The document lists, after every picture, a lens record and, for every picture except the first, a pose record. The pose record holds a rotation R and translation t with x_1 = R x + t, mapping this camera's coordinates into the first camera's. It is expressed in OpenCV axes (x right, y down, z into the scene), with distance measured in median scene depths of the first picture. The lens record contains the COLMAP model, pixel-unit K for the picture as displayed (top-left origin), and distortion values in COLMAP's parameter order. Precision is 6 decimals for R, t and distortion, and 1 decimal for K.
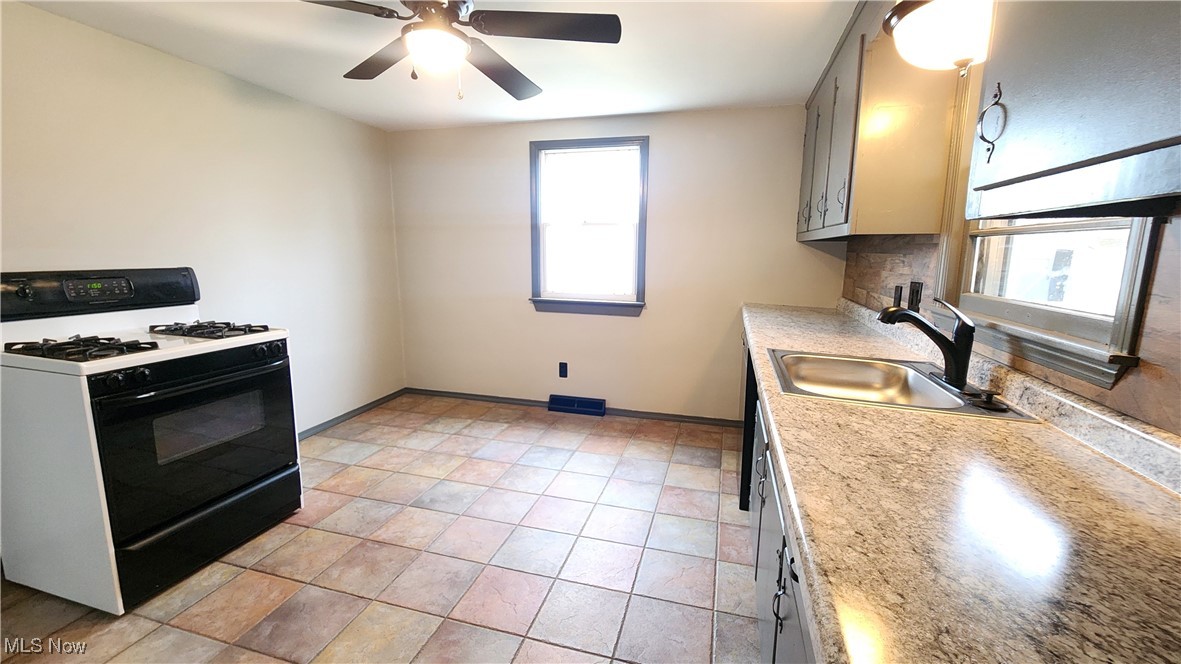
lens RADIAL K [[484.9, 0, 591.8], [0, 484.9, 337.2], [0, 0, 1]] dist [0.003585, -0.000357]
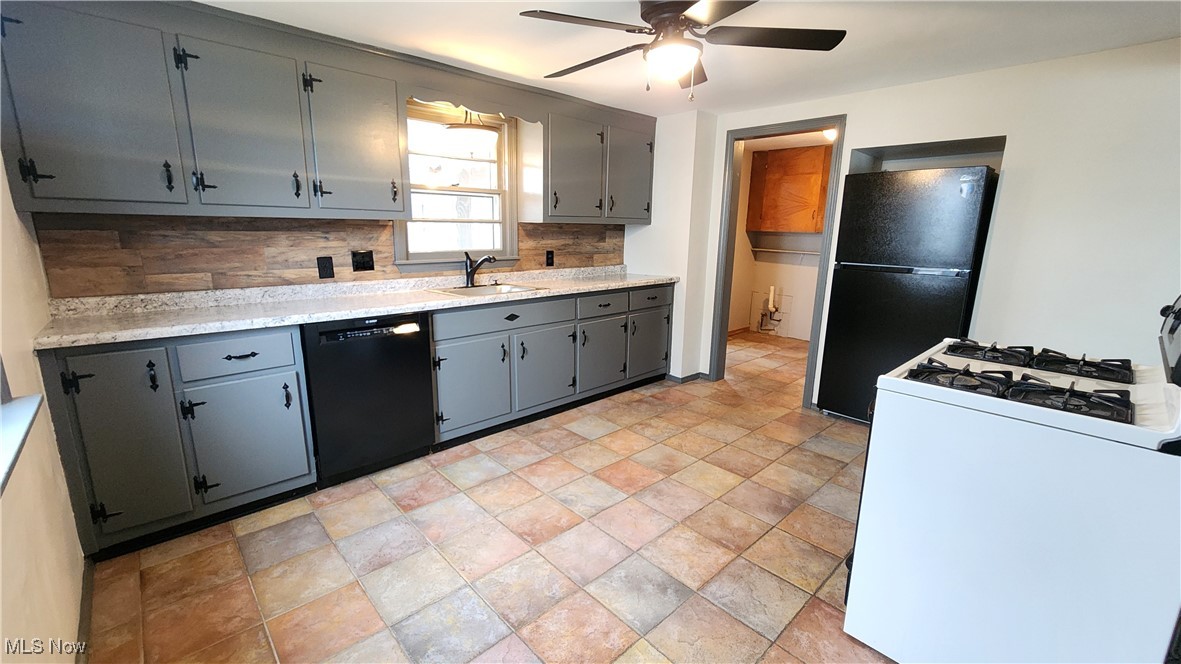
lens RADIAL K [[484.9, 0, 588.1], [0, 484.9, 331.7], [0, 0, 1]] dist [0.003585, -0.000357]
pose [[-0.855096, -0.131000, 0.501647, -0.406075], [0.069472, 0.929878, 0.361249, -0.217012], [-0.513794, 0.343753, -0.786034, 1.113854]]
